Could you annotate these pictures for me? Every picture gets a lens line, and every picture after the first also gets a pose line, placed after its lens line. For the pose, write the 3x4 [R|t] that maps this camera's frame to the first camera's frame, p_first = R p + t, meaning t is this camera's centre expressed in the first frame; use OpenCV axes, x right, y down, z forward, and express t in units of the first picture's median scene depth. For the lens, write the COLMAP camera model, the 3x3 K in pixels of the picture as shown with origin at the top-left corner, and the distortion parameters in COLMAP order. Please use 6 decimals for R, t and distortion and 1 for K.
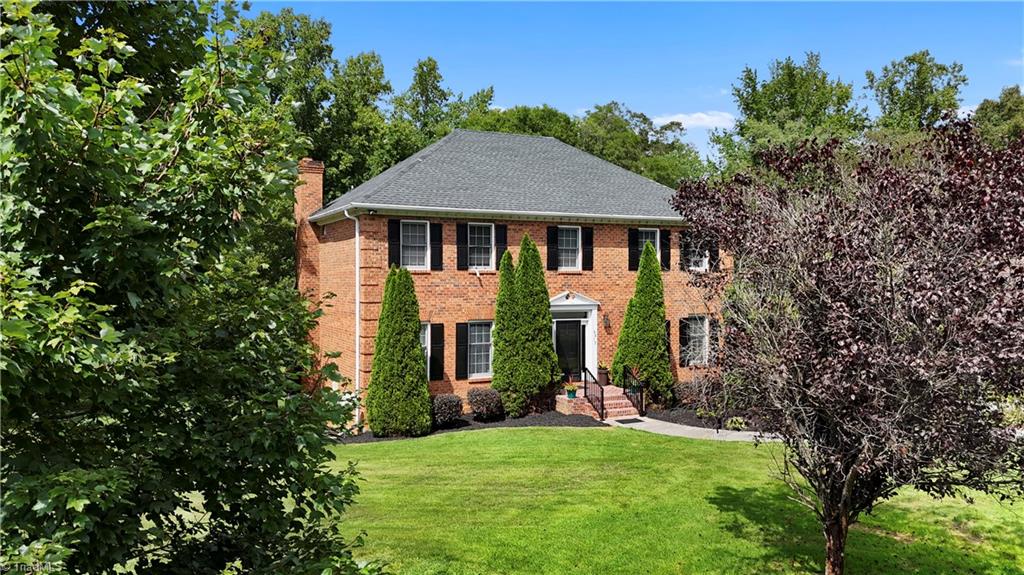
lens RADIAL K [[747.2, 0, 518.5], [0, 747.2, 283.4], [0, 0, 1]] dist [0.072686, -0.059140]
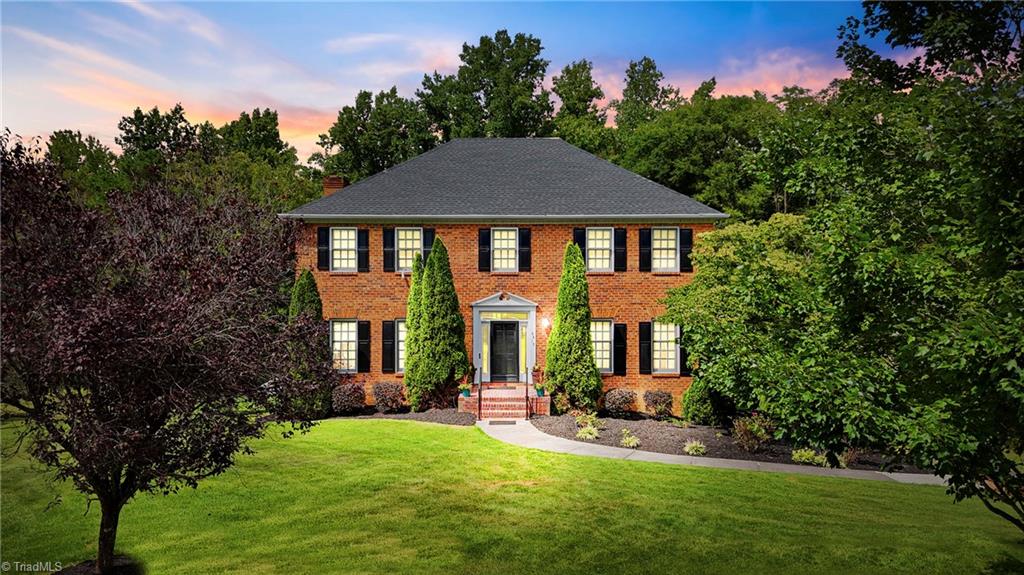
lens RADIAL K [[755.6, 0, 518.9], [0, 755.6, 282.2], [0, 0, 1]] dist [0.081647, -0.080446]
pose [[0.894658, 0.001632, -0.446749, 0.557759], [-0.003694, 0.999986, -0.003745, 0.000443], [0.446737, 0.005001, 0.894651, 0.100761]]
